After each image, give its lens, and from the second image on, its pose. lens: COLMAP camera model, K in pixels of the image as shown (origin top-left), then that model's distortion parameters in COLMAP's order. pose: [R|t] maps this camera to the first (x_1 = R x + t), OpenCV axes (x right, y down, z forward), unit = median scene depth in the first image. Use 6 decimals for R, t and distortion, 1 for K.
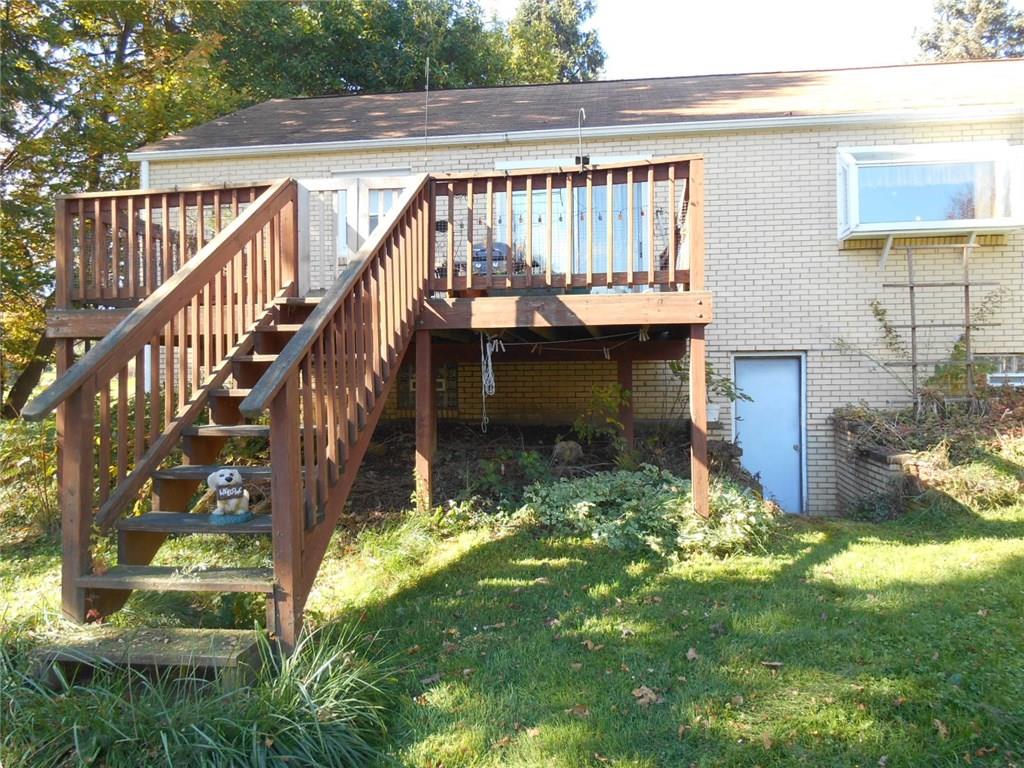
lens RADIAL K [[817.5, 0, 512.0], [0, 817.5, 384.0], [0, 0, 1]] dist [-0.005863, -0.005575]
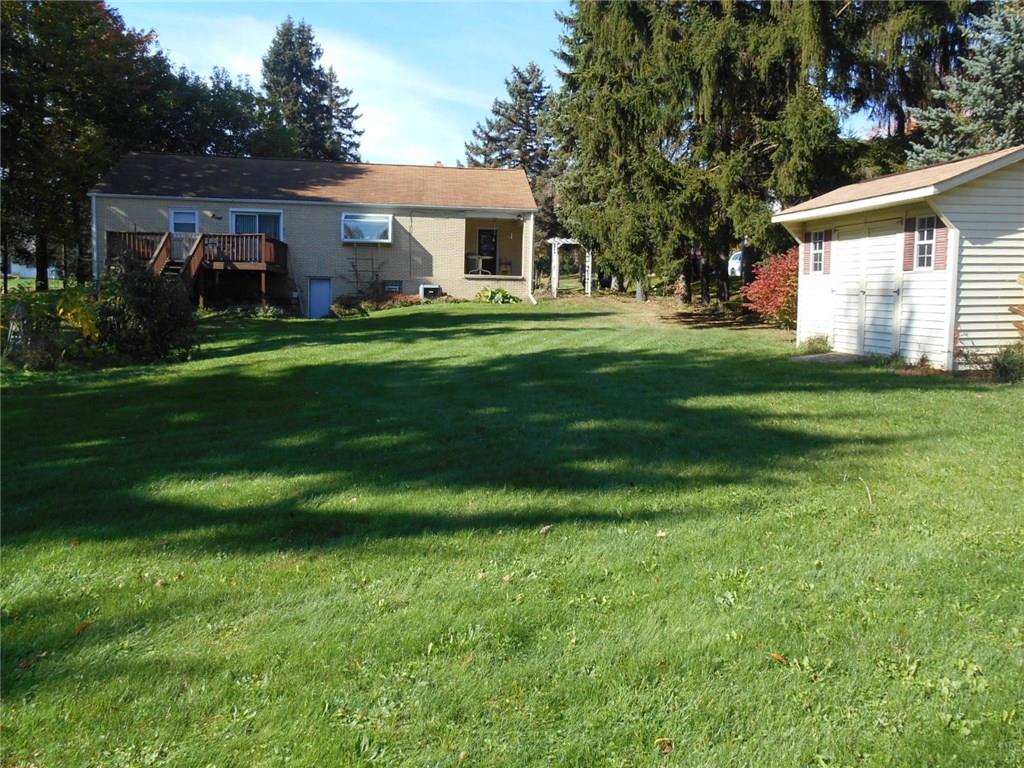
lens RADIAL K [[817.5, 0, 512.0], [0, 817.5, 384.0], [0, 0, 1]] dist [-0.005863, -0.005575]
pose [[0.971092, 0.008858, 0.238543, 0.469213], [-0.031746, 0.995227, 0.092283, 0.093256], [-0.236587, -0.097188, 0.966737, -3.695799]]
